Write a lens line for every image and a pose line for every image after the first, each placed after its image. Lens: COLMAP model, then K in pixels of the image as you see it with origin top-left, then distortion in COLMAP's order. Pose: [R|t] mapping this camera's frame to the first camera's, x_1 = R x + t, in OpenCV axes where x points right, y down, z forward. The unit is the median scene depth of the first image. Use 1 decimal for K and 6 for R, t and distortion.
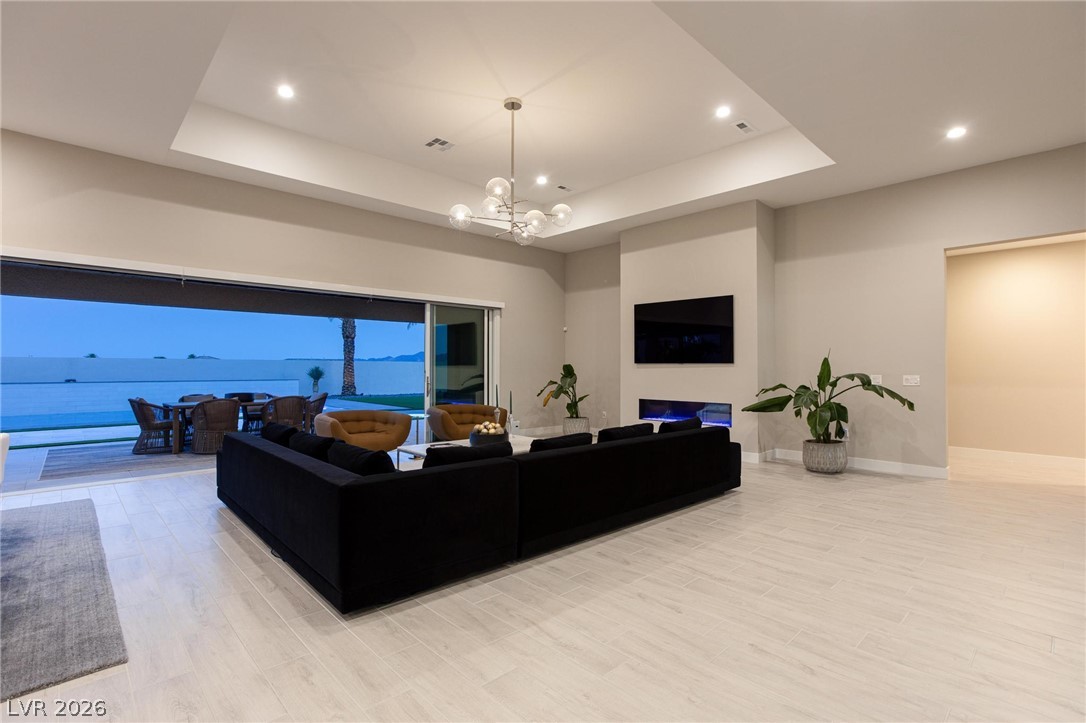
lens RADIAL K [[508.2, 0, 537.6], [0, 508.2, 361.6], [0, 0, 1]] dist [-0.025205, 0.000431]
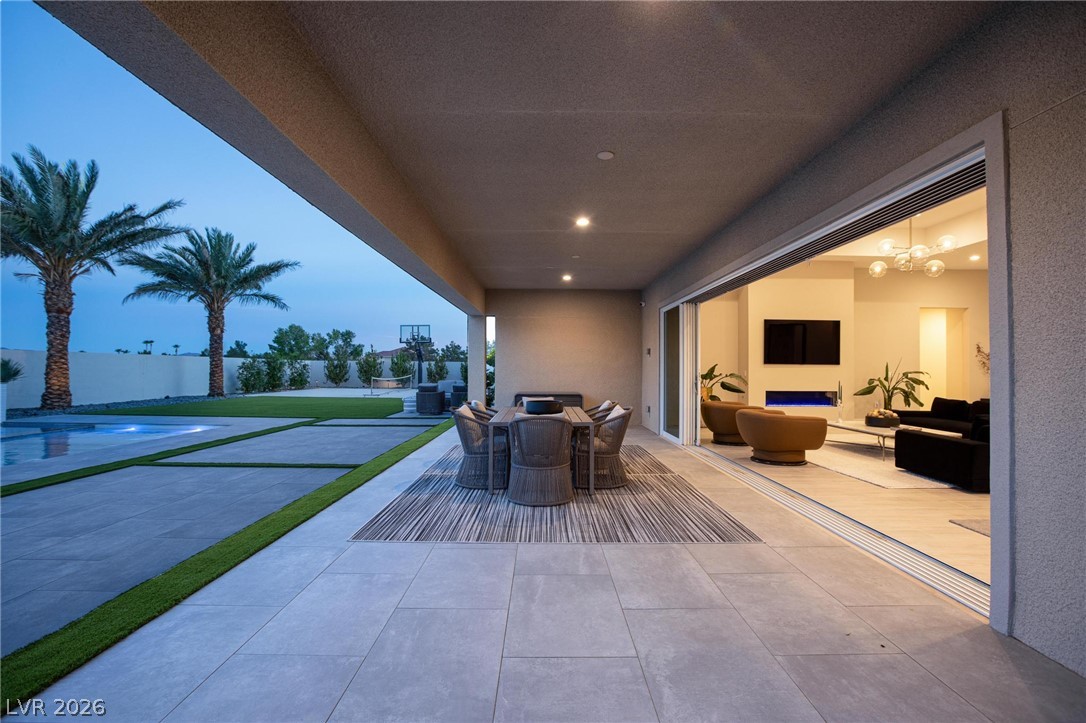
lens RADIAL K [[508.2, 0, 537.6], [0, 508.2, 361.6], [0, 0, 1]] dist [-0.025205, 0.000431]
pose [[0.689555, 0.009764, 0.724168, -1.350355], [-0.015541, 0.999878, 0.001316, 0.005357], [-0.724067, -0.012161, 0.689622, 0.600706]]
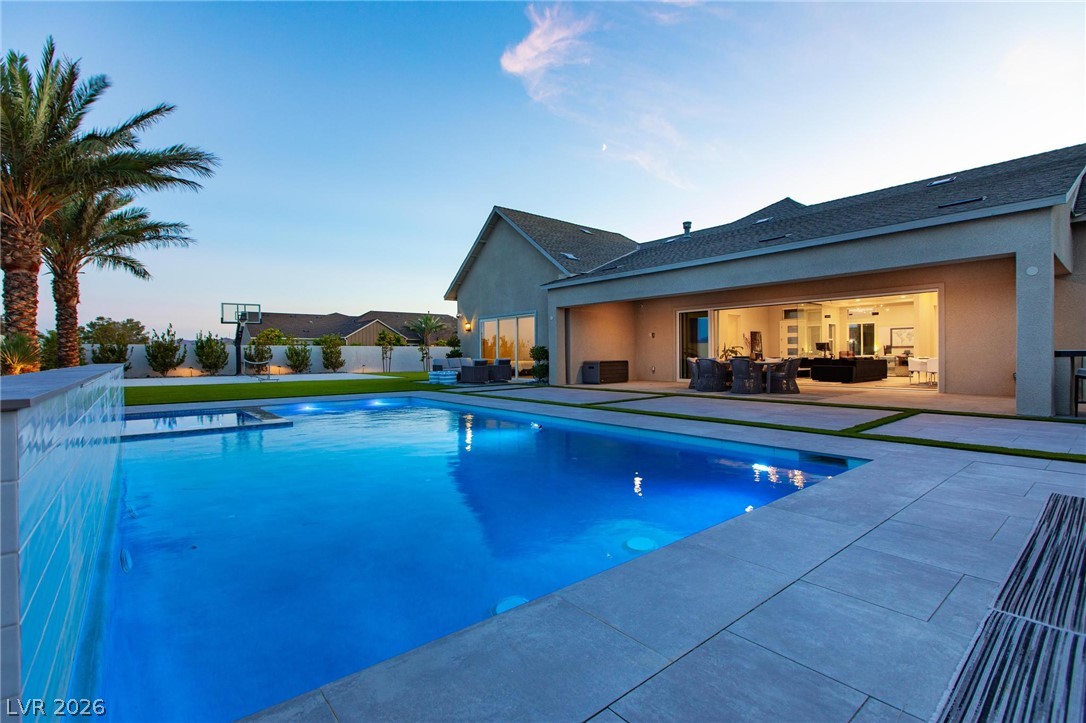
lens RADIAL K [[494.6, 0, 541.6], [0, 494.6, 359.4], [0, 0, 1]] dist [-0.003782, -0.000422]
pose [[0.065257, -0.014340, 0.997765, -2.501259], [-0.008591, 0.999852, 0.014931, 0.061112], [-0.997832, -0.009546, 0.065124, 1.778458]]
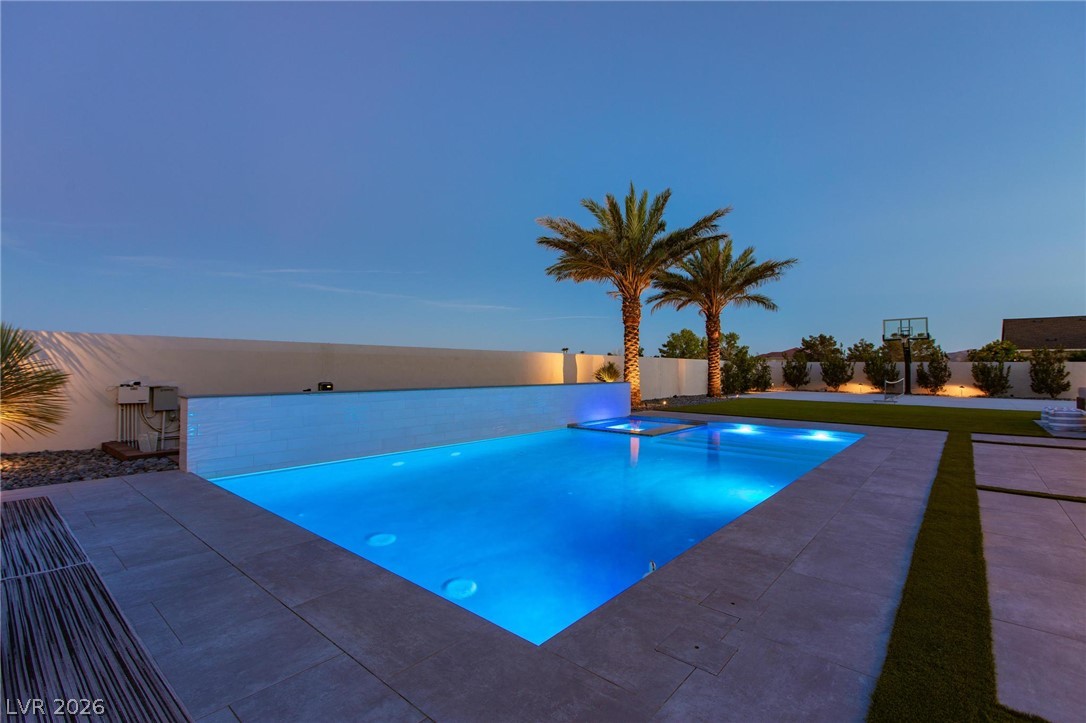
lens RADIAL K [[487.1, 0, 538.7], [0, 487.1, 363.0], [0, 0, 1]] dist [0.001339, 0.000189]
pose [[0.994797, 0.001852, 0.101859, -1.894888], [-0.002599, 0.999971, 0.007202, 0.015301], [-0.101842, -0.007429, 0.994773, 1.107651]]
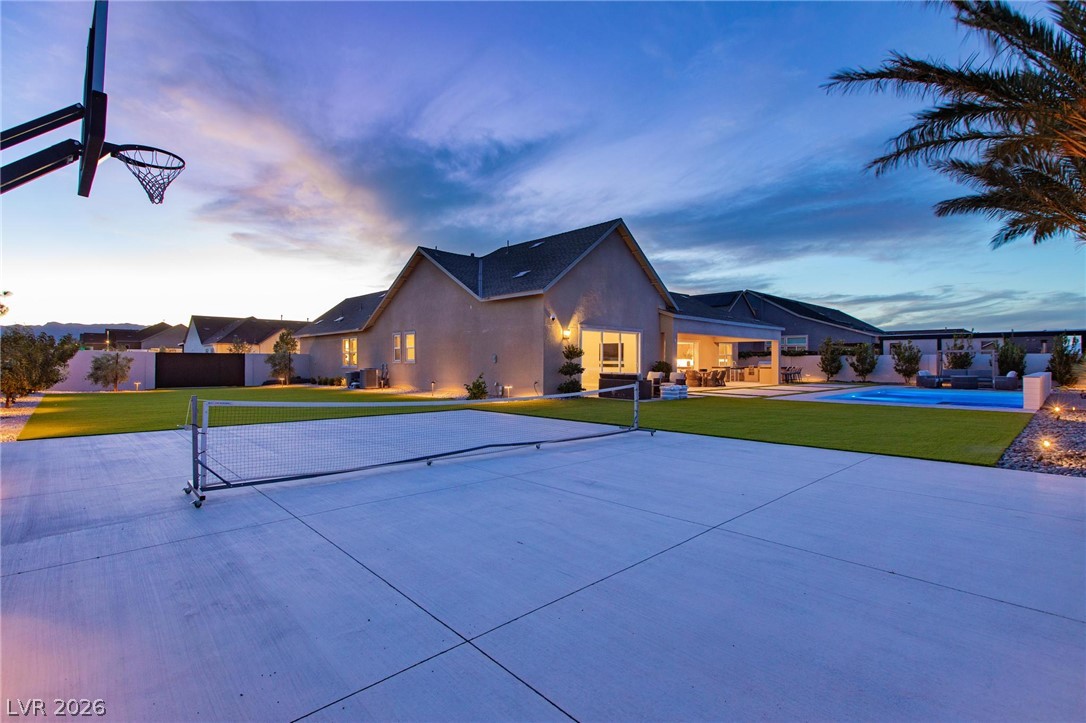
lens RADIAL K [[508.2, 0, 537.6], [0, 508.2, 361.6], [0, 0, 1]] dist [-0.025205, 0.000431]
pose [[-0.999754, -0.012379, 0.018396, 0.259265], [-0.012710, 0.999757, -0.017994, 0.092859], [-0.018169, -0.018223, -0.999669, 4.629893]]
